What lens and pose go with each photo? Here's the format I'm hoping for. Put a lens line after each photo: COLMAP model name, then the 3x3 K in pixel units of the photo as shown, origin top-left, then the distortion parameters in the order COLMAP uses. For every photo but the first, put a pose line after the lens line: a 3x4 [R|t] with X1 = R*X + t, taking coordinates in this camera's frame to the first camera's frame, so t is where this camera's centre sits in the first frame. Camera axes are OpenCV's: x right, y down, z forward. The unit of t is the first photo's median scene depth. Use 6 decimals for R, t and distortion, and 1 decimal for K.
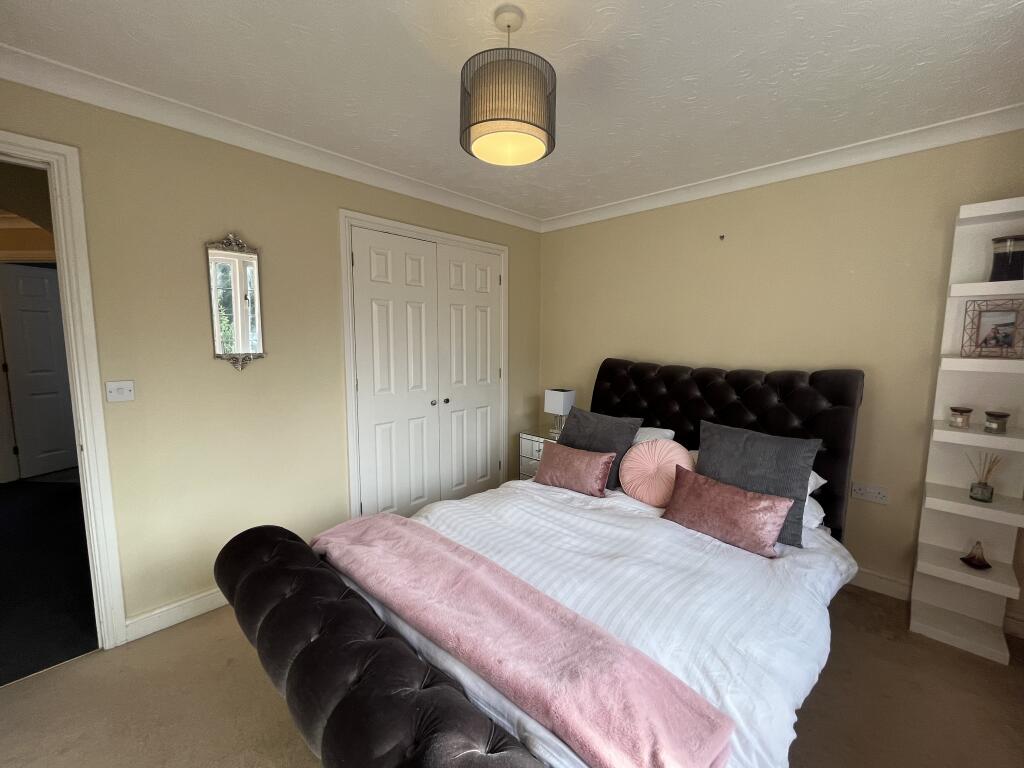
lens RADIAL K [[413.2, 0, 514.8], [0, 413.2, 387.6], [0, 0, 1]] dist [-0.004252, -0.000351]
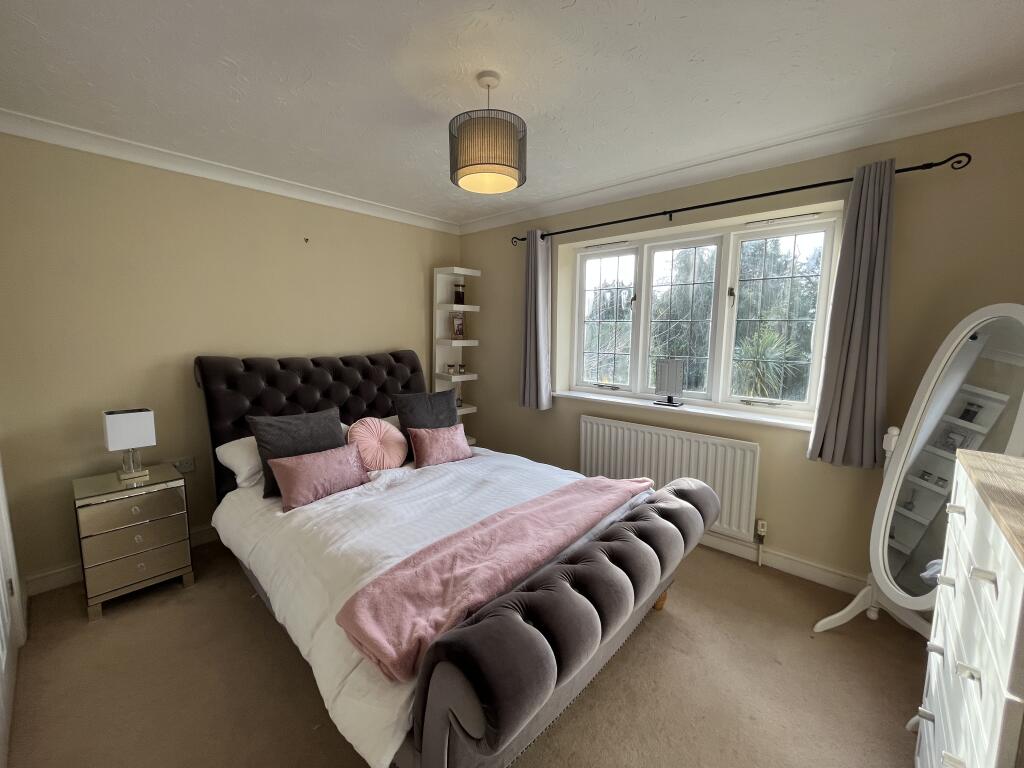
lens RADIAL K [[413.2, 0, 513.5], [0, 413.2, 378.9], [0, 0, 1]] dist [-0.004252, -0.000351]
pose [[-0.032474, -0.120601, 0.992170, -1.034281], [0.112919, 0.985895, 0.123535, -0.104330], [-0.993073, 0.116047, -0.018398, 0.776558]]
